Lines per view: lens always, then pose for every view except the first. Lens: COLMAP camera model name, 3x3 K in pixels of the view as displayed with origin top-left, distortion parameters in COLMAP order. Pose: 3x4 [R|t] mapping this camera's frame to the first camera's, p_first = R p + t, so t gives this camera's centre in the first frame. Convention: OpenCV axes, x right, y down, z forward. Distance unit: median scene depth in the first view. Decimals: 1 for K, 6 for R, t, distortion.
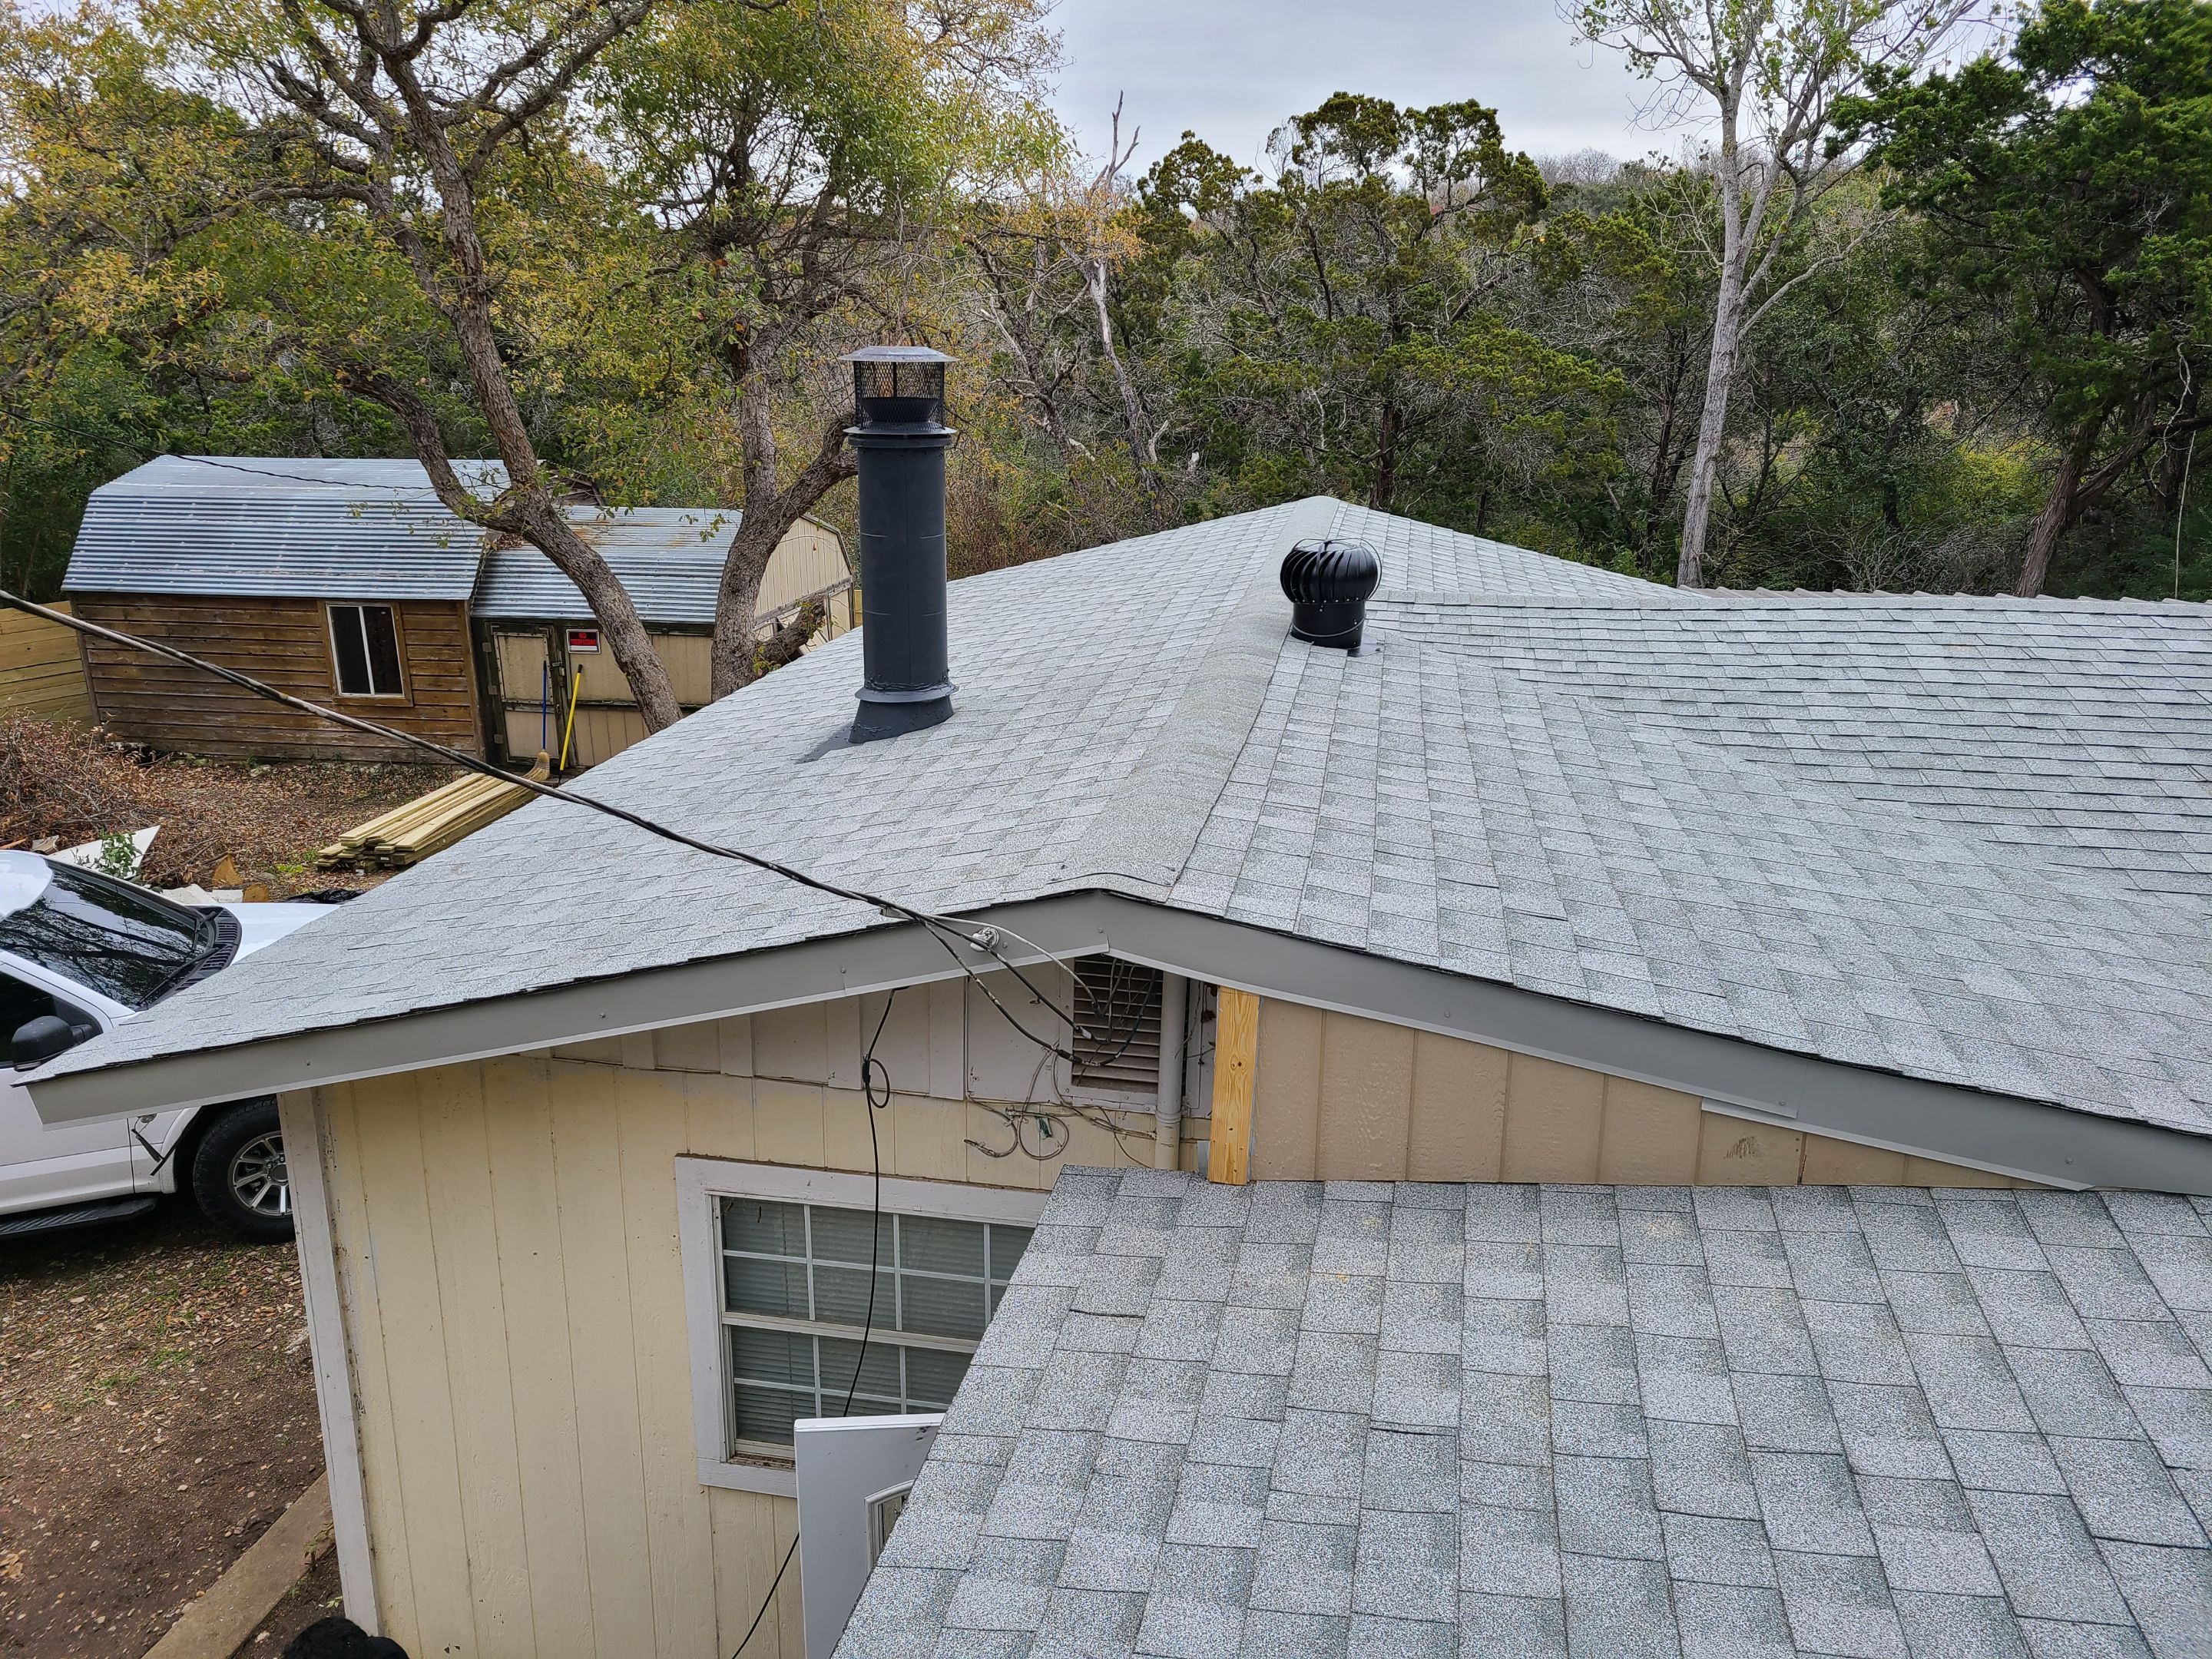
lens RADIAL K [[1641.1, 0, 1074.9], [0, 1641.1, 825.1], [0, 0, 1]] dist [0.062223, -0.038409]
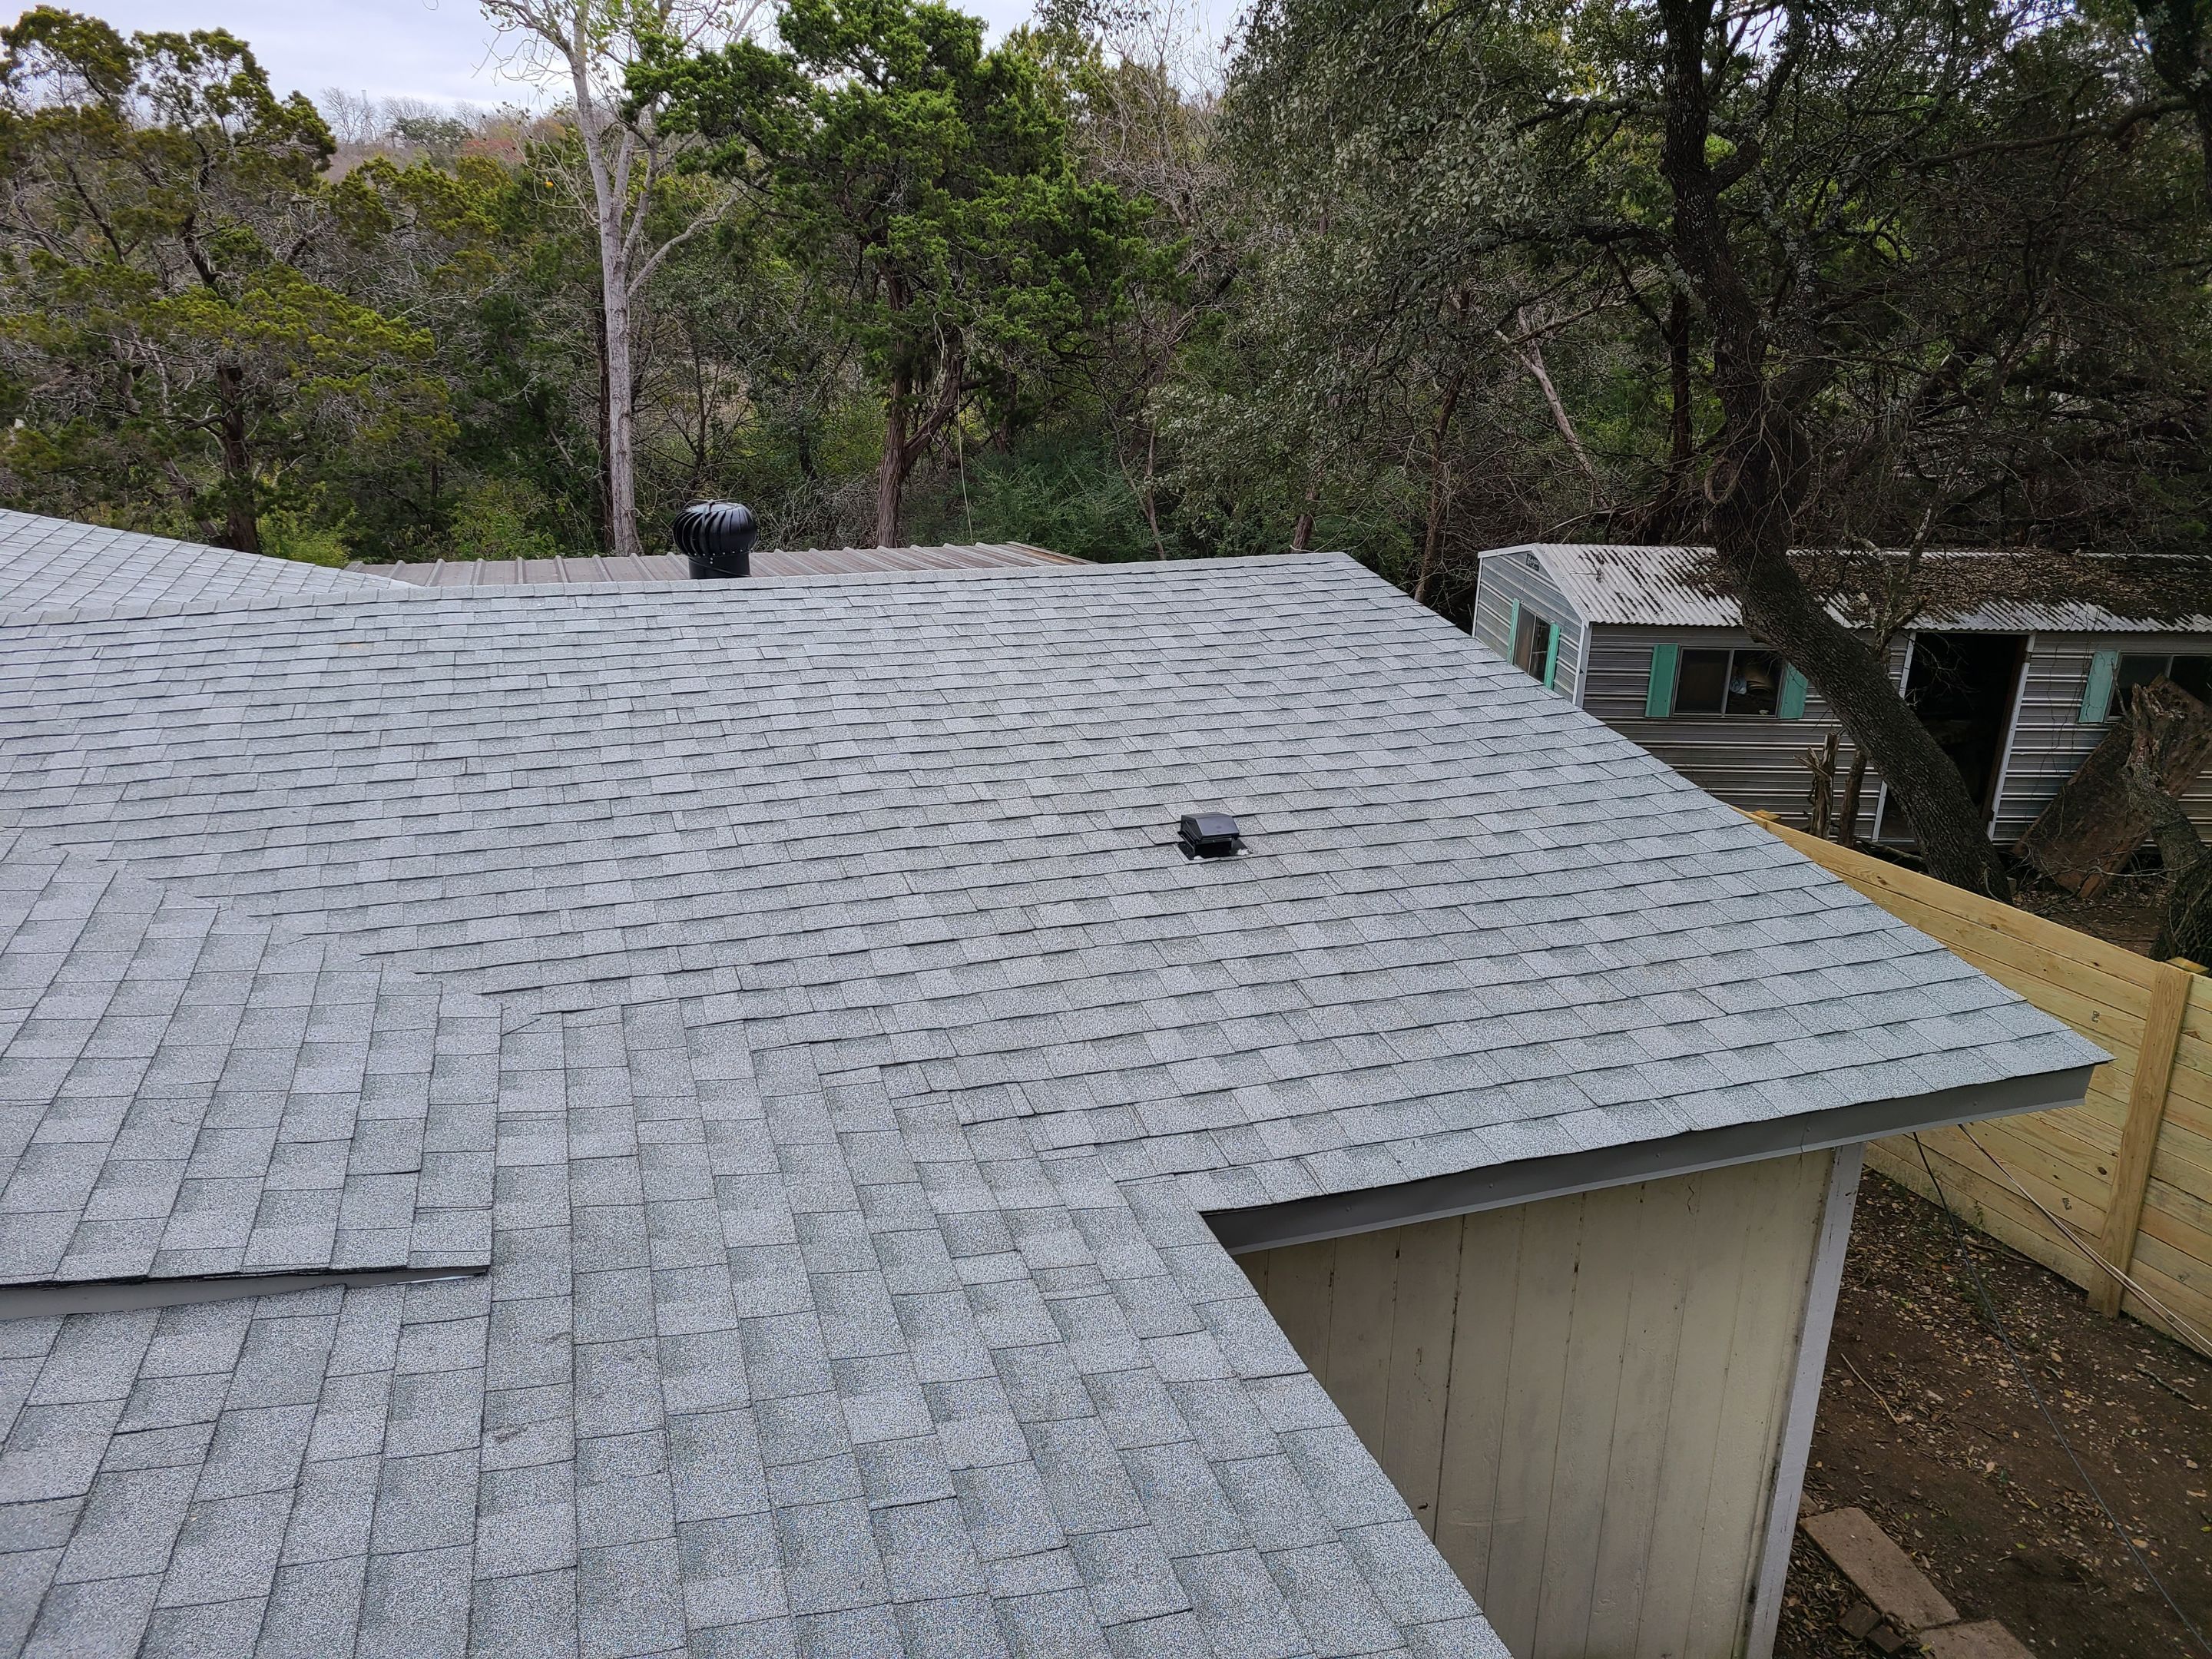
lens RADIAL K [[1641.1, 0, 1089.8], [0, 1641.1, 795.3], [0, 0, 1]] dist [0.062223, -0.038409]
pose [[0.869456, -0.139500, 0.473905, 0.488745], [0.132606, 0.989999, 0.048132, -0.011025], [-0.475881, 0.020994, 0.879259, -0.063005]]
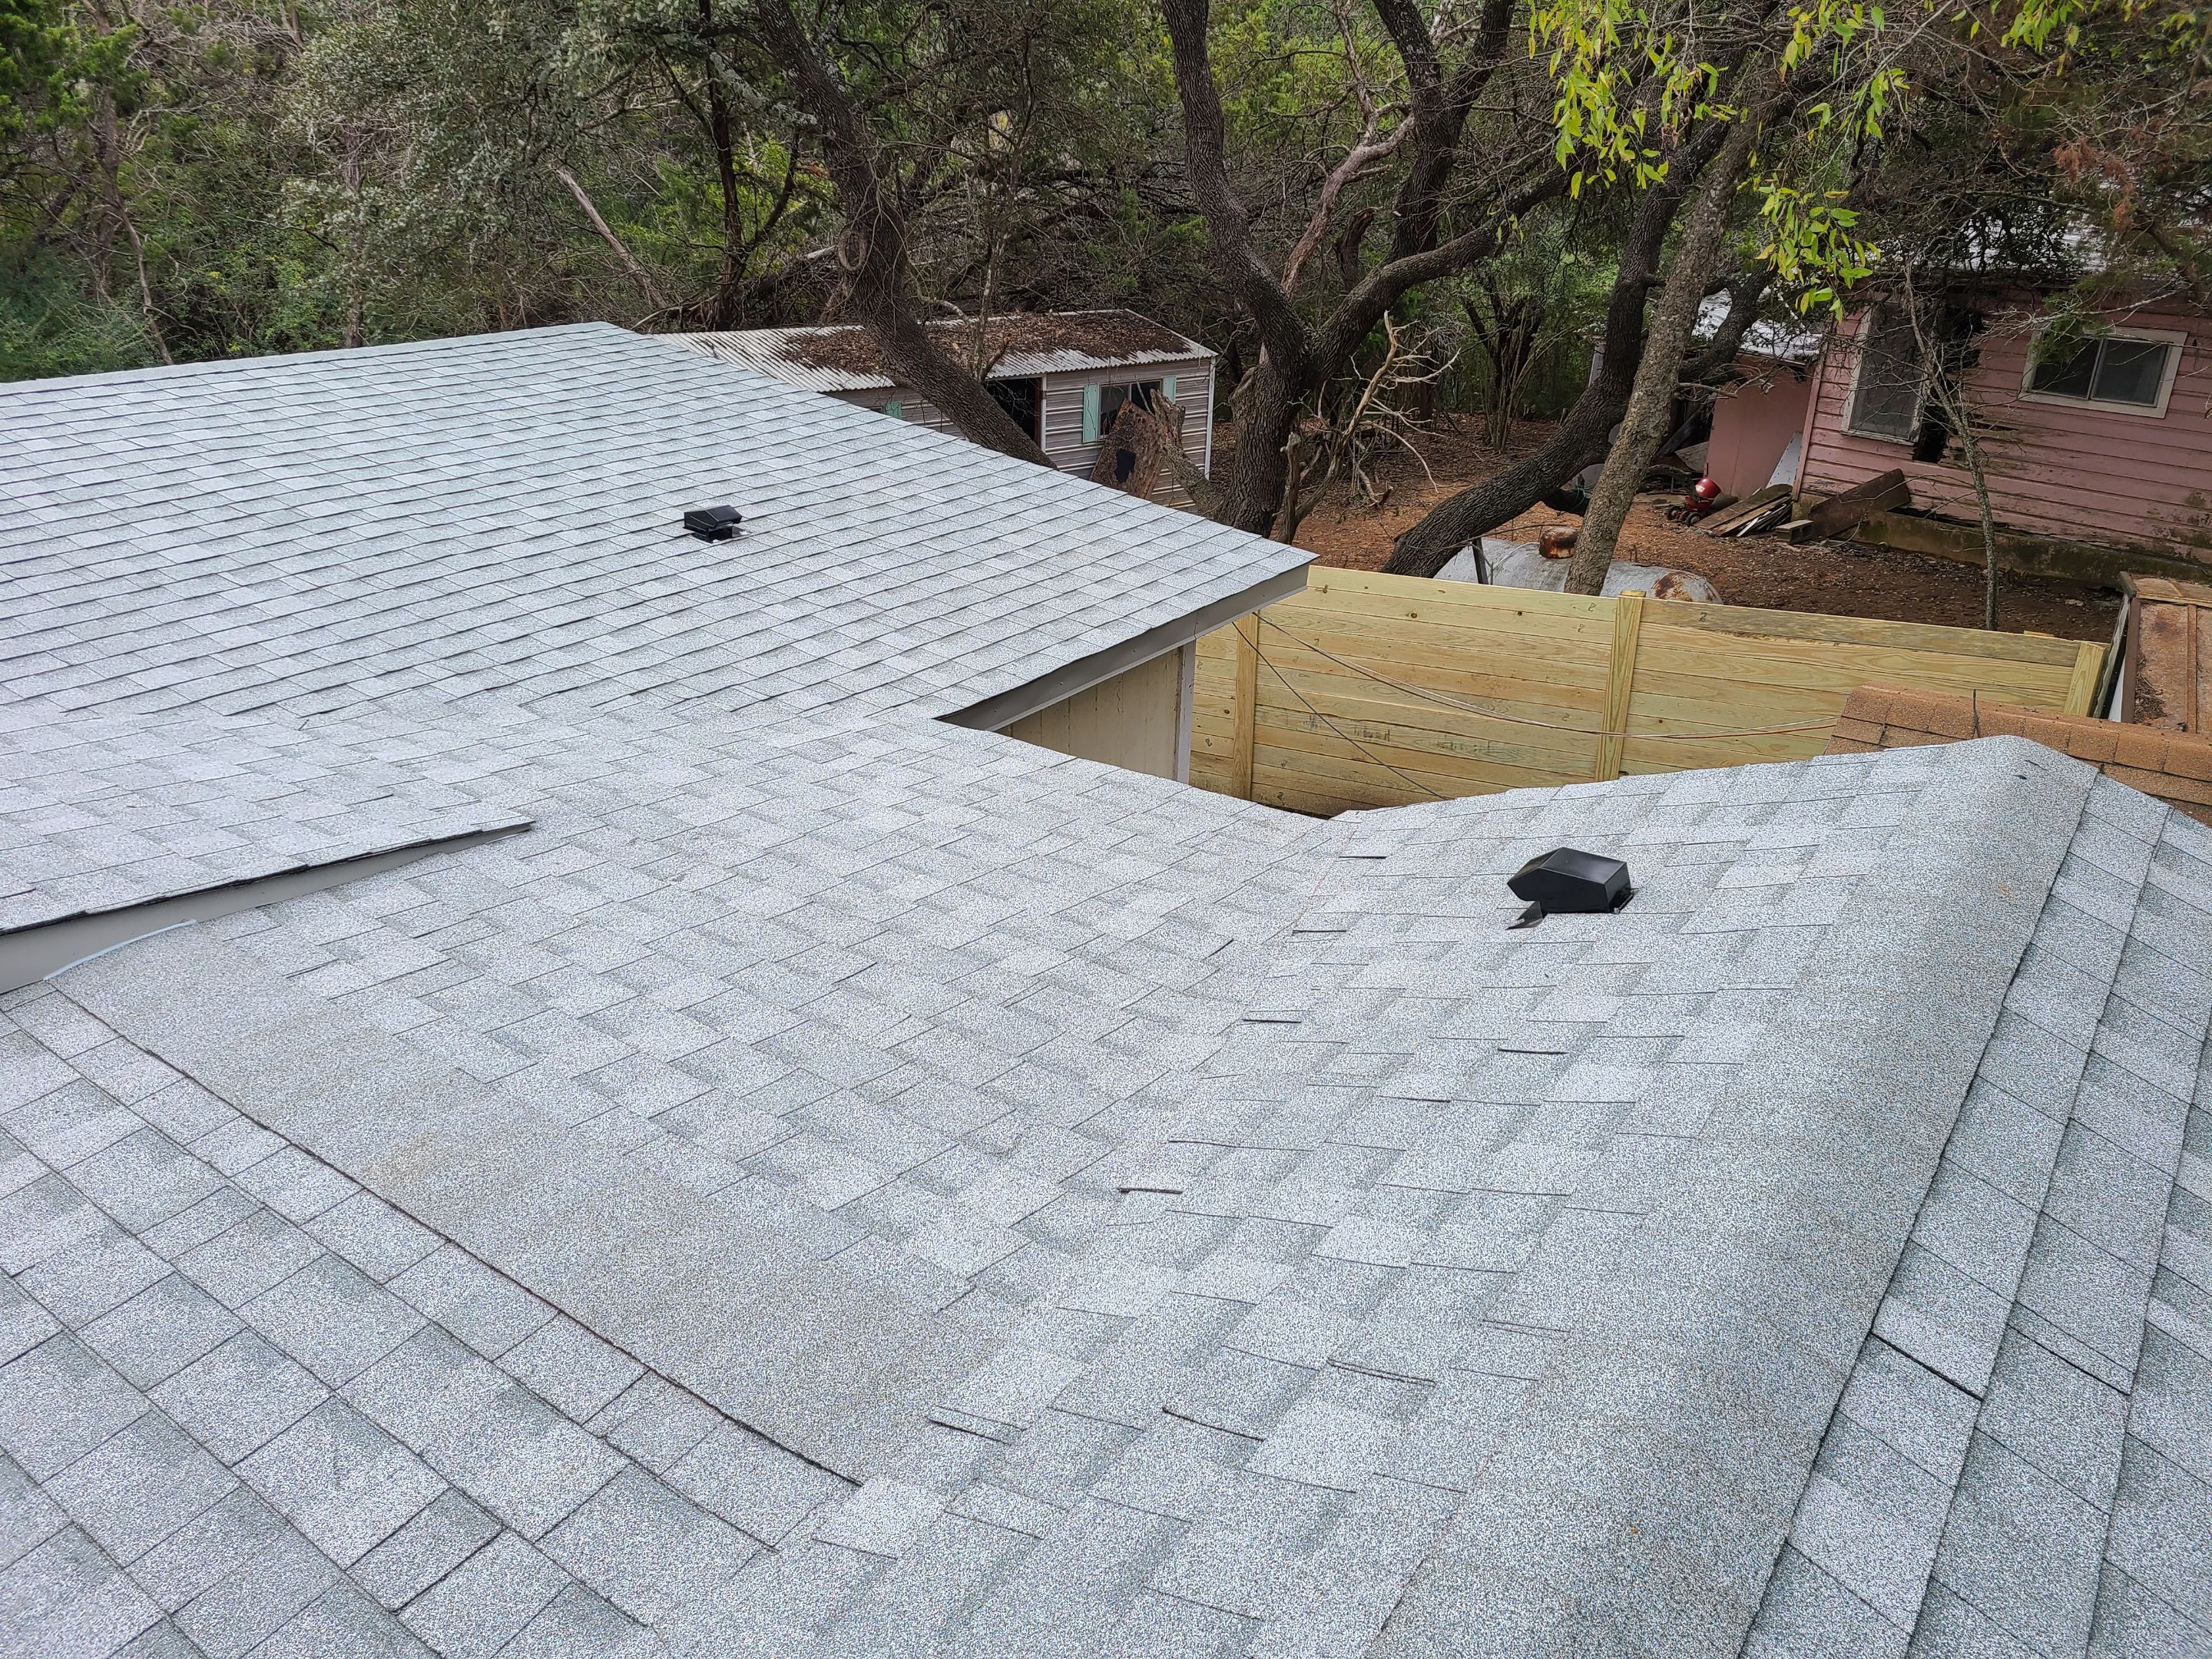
lens RADIAL K [[1641.1, 0, 1092.5], [0, 1641.1, 810.6], [0, 0, 1]] dist [0.062223, -0.038409]
pose [[0.404676, -0.353299, 0.843456, 0.075592], [0.259192, 0.928843, 0.264709, 0.014697], [-0.876959, 0.111496, 0.467452, -0.016205]]
